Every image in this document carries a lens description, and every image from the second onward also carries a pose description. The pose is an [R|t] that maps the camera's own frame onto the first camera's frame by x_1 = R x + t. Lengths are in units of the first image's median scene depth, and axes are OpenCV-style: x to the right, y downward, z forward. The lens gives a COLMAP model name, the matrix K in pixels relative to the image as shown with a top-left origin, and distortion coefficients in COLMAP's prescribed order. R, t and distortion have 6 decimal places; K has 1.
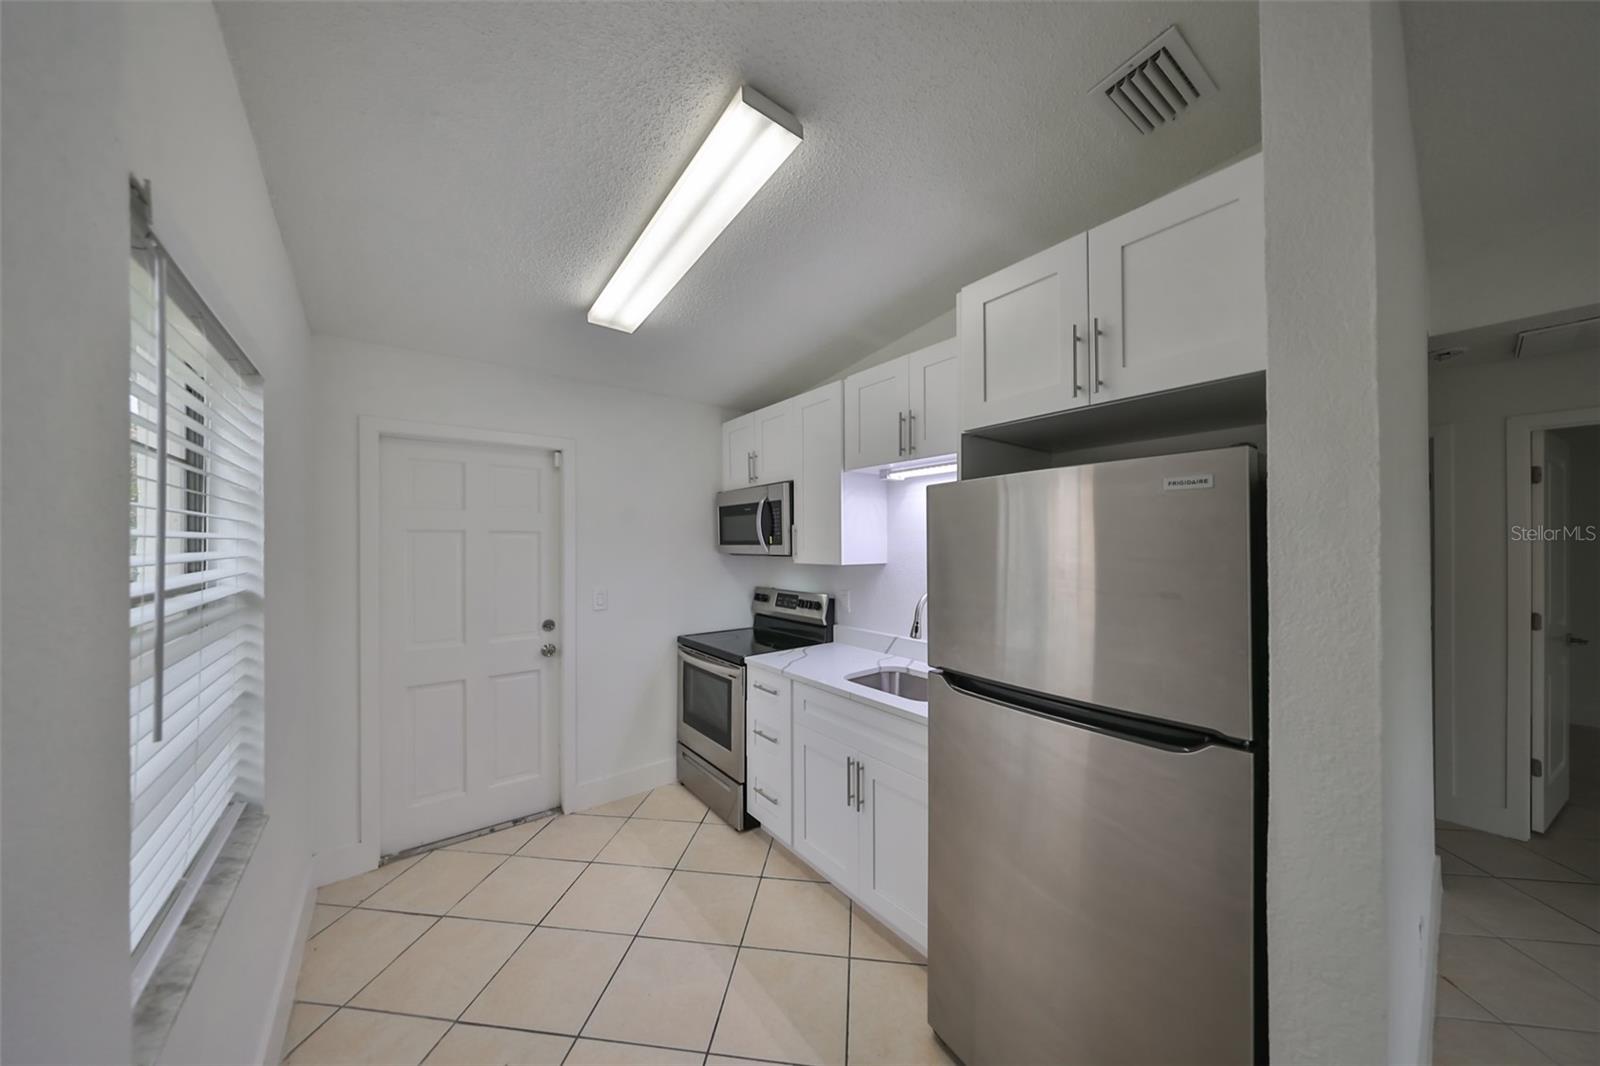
lens RADIAL K [[497.2, 0, 800.0], [0, 497.2, 533.0], [0, 0, 1]] dist [-0.000458, -0.000010]
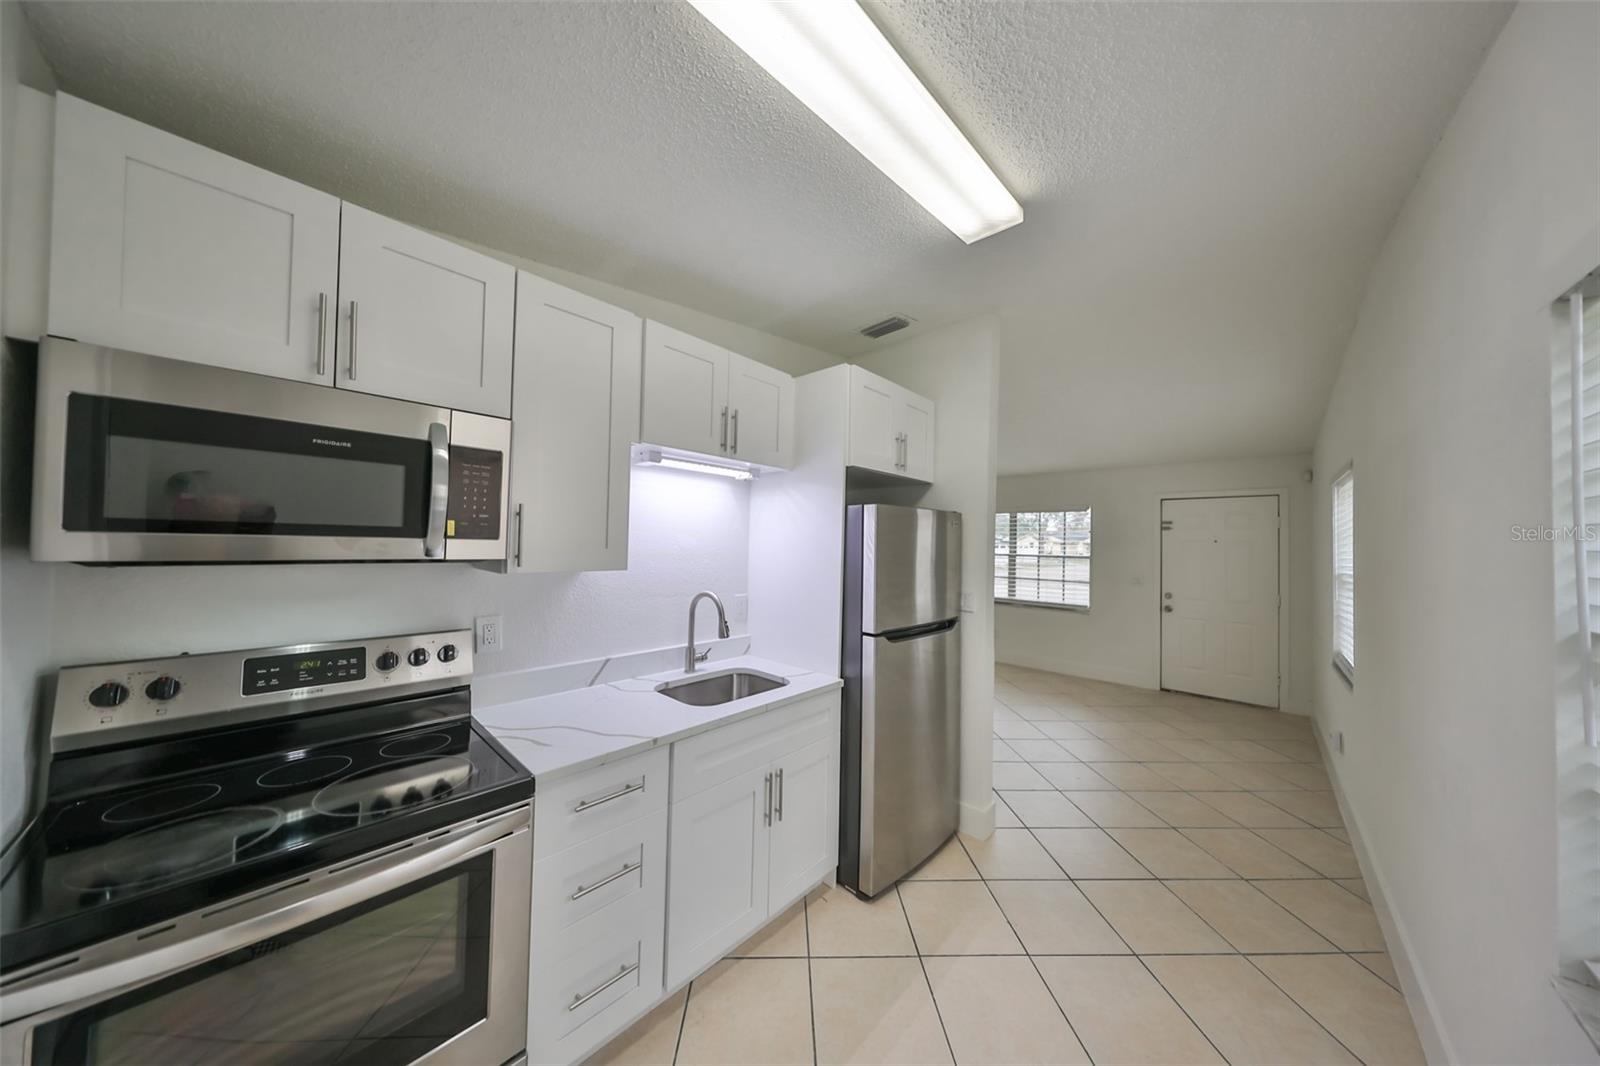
lens RADIAL K [[494.0, 0, 800.0], [0, 494.0, 533.0], [0, 0, 1]] dist [0.000056, -0.000016]
pose [[-0.153192, 0.028224, 0.987793, -0.757082], [-0.041331, 0.998534, -0.034941, 0.029196], [-0.987332, -0.046179, -0.151801, 1.002262]]
